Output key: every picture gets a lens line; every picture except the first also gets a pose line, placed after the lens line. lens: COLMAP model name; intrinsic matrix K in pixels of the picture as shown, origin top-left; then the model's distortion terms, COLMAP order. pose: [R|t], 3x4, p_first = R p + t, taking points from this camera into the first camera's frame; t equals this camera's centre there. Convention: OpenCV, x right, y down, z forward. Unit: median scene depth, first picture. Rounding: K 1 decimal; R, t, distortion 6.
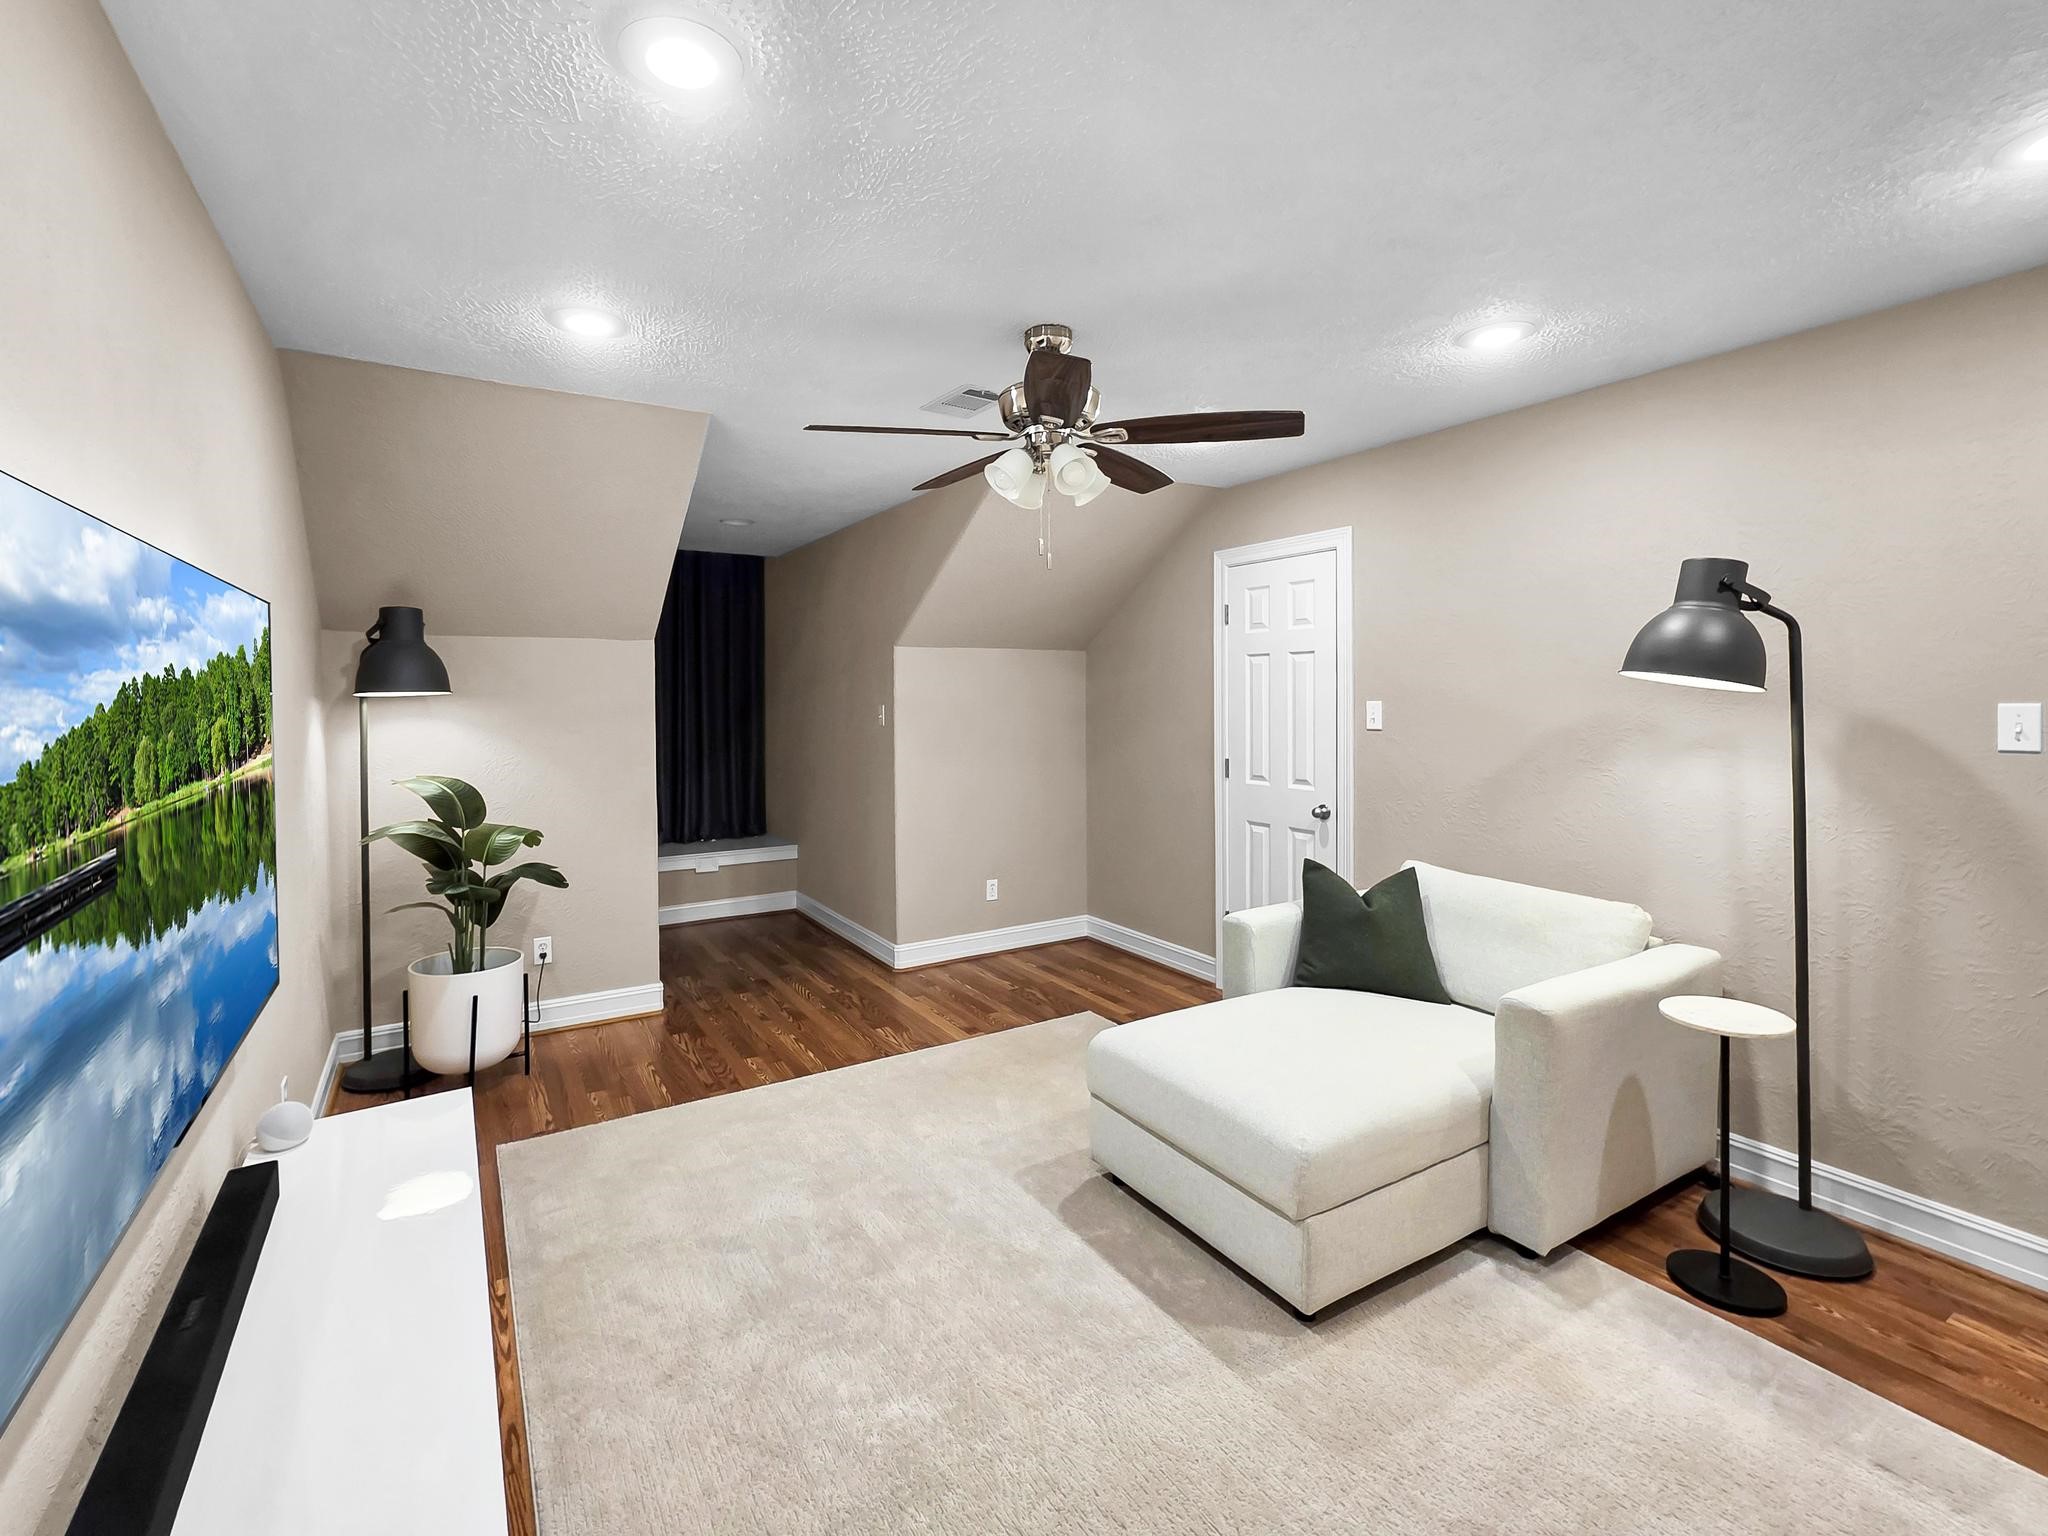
lens RADIAL K [[847.7, 0, 1060.2], [0, 847.7, 751.3], [0, 0, 1]] dist [0.001547, 0.000115]
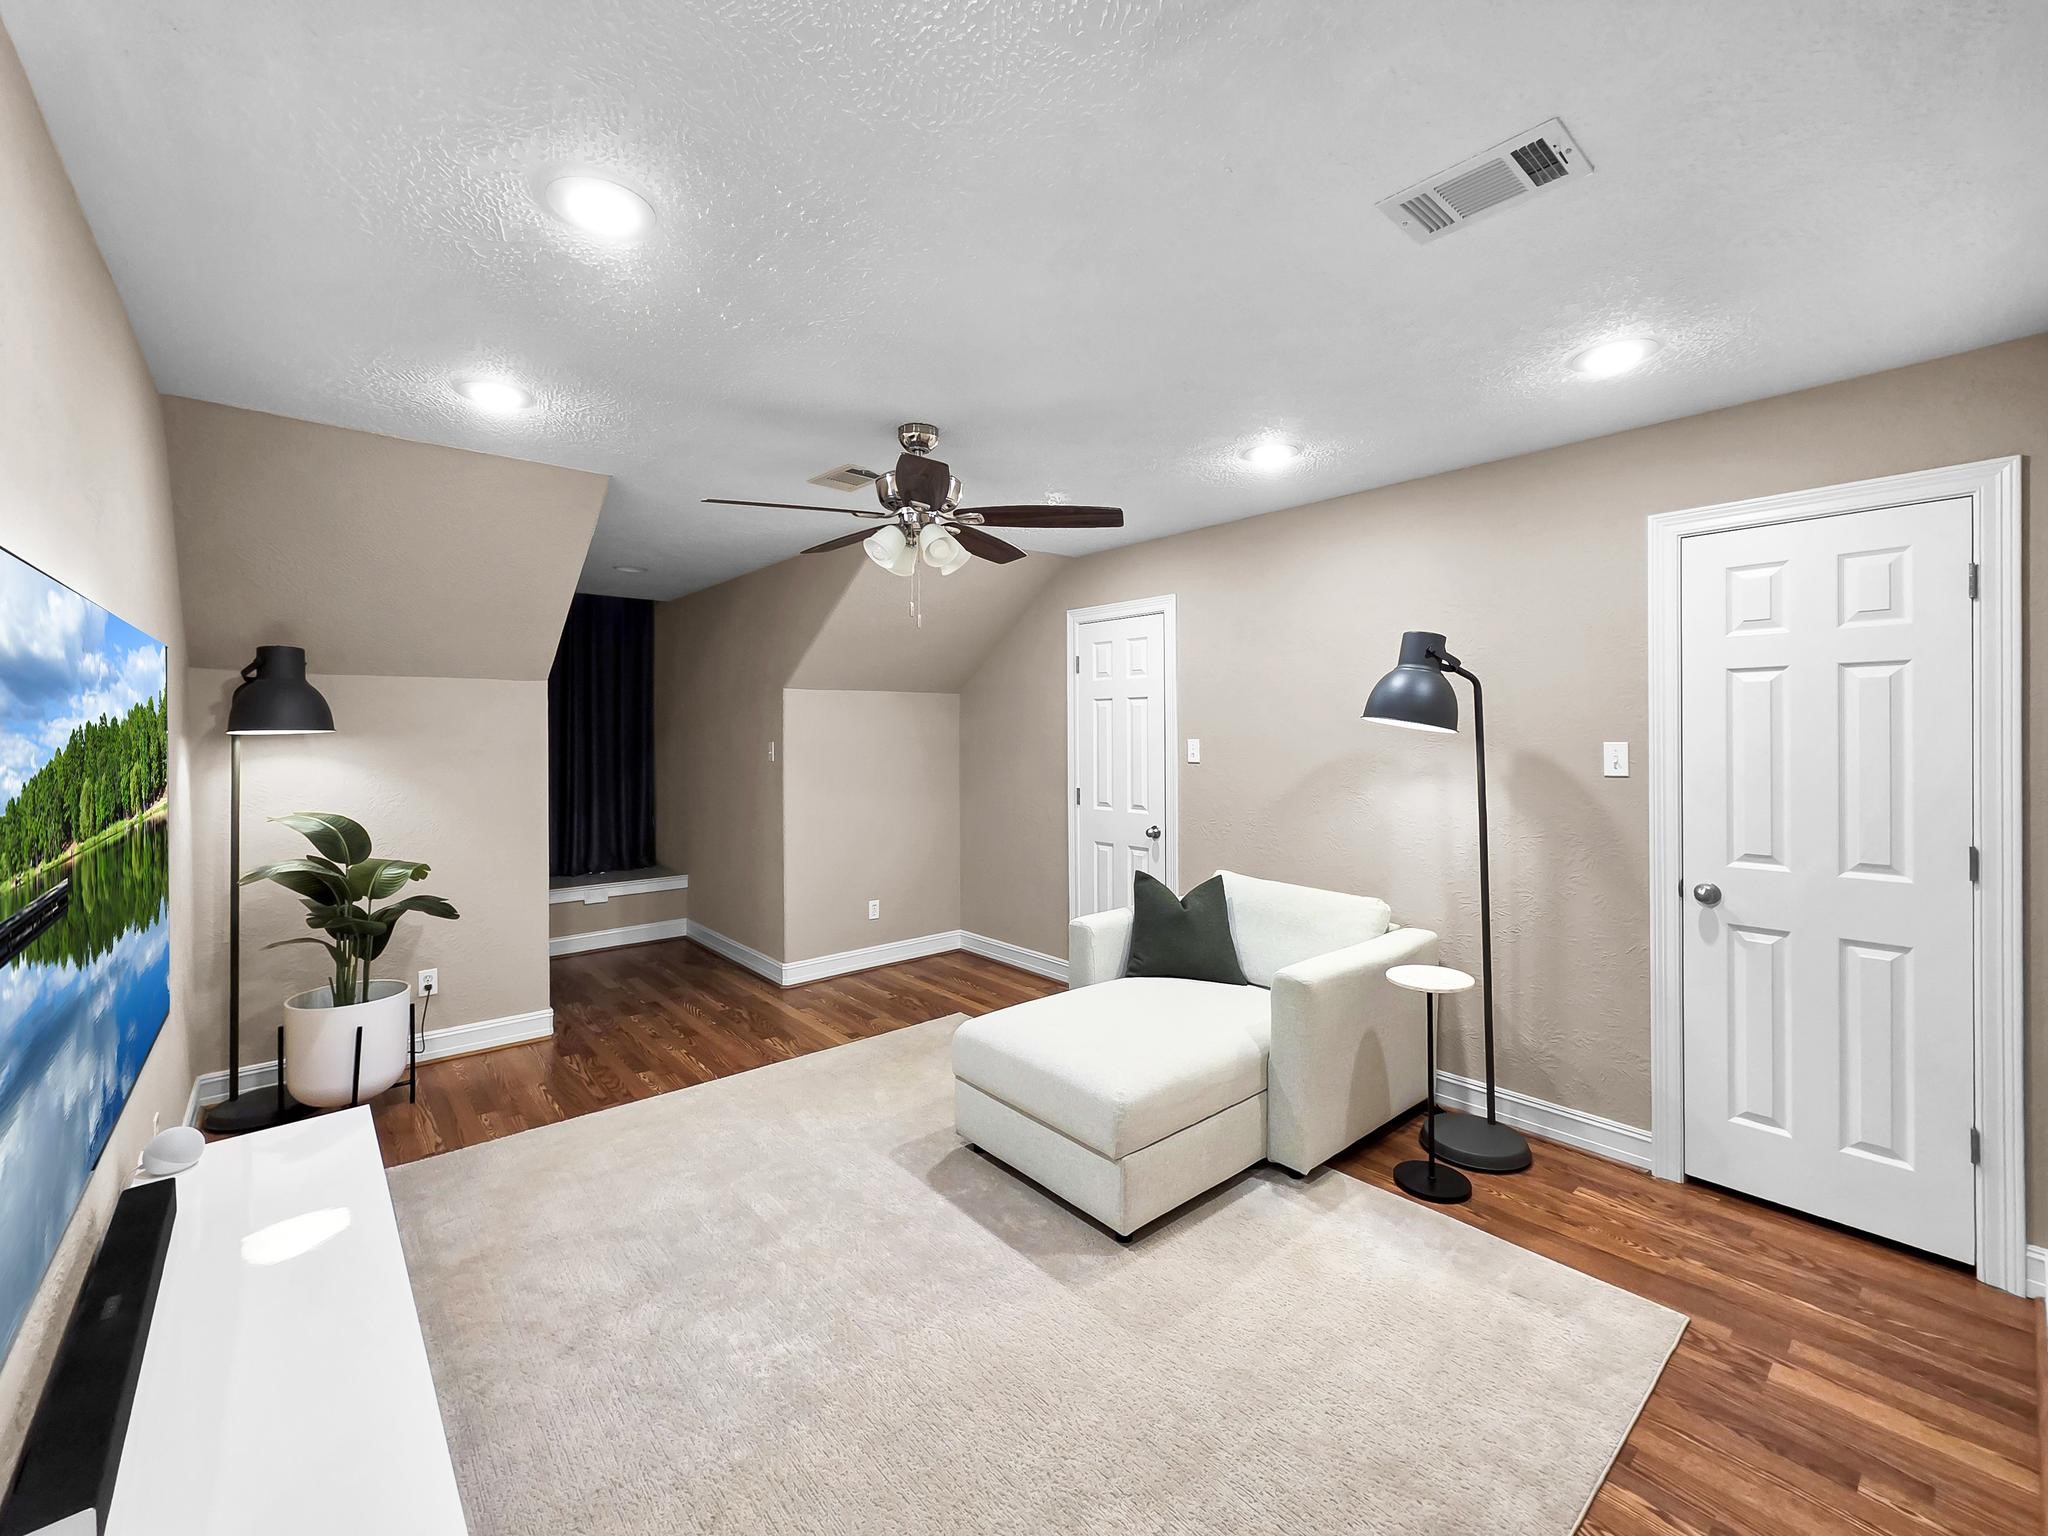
lens RADIAL K [[847.7, 0, 1060.2], [0, 847.7, 751.3], [0, 0, 1]] dist [0.001547, 0.000115]
pose [[0.992640, -0.003509, 0.121052, 0.041592], [0.008282, 0.999207, -0.038948, 0.004109], [-0.120819, 0.039664, 0.991882, -0.200313]]
